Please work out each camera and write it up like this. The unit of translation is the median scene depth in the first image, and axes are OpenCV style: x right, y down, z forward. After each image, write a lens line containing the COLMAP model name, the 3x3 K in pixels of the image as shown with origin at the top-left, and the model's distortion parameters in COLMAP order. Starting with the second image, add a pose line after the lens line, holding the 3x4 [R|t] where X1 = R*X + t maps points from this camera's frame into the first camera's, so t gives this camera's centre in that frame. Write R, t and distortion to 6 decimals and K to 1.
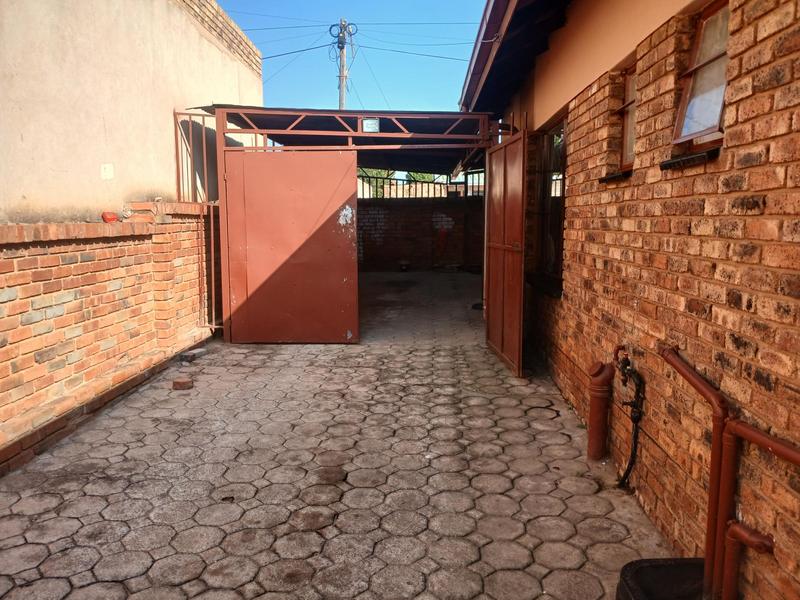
lens RADIAL K [[611.0, 0, 421.0], [0, 611.0, 298.8], [0, 0, 1]] dist [0.052803, -0.102059]
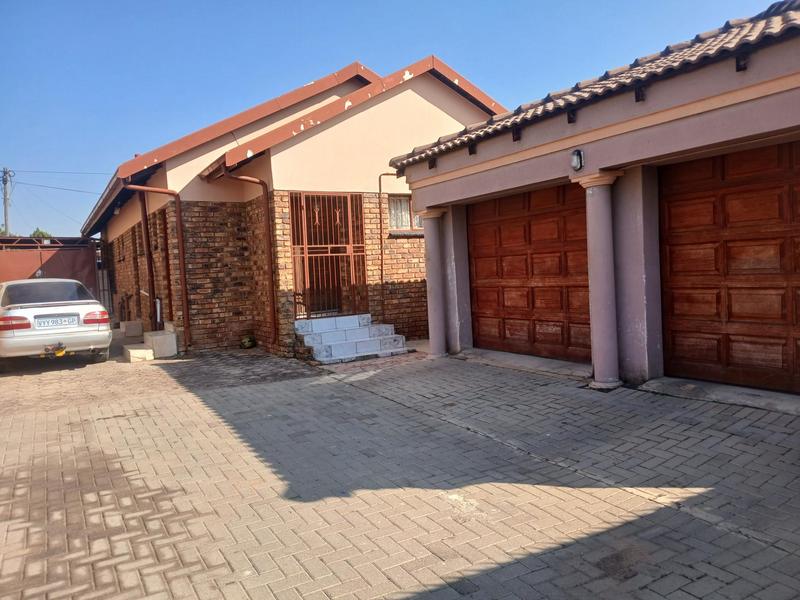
lens RADIAL K [[611.0, 0, 421.0], [0, 611.0, 298.8], [0, 0, 1]] dist [0.052803, -0.102059]
pose [[0.848914, -0.068786, 0.524036, -0.118683], [0.114893, 0.991802, -0.055936, 0.347381], [-0.515892, 0.107693, 0.849858, -2.328441]]
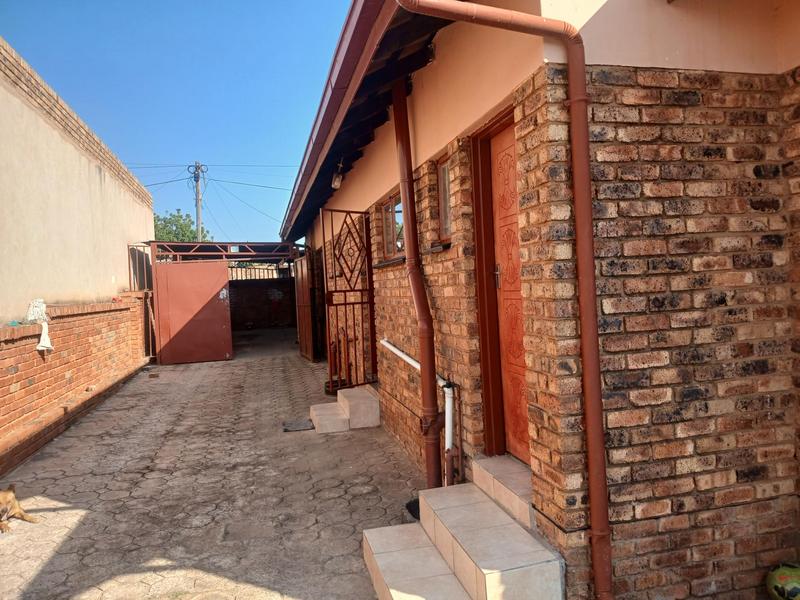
lens RADIAL K [[611.0, 0, 421.0], [0, 611.0, 298.8], [0, 0, 1]] dist [0.052803, -0.102059]
pose [[0.963757, -0.054530, 0.261149, -0.026157], [0.083602, 0.991313, -0.101537, 0.134602], [-0.253343, 0.119690, 0.959944, -1.063080]]
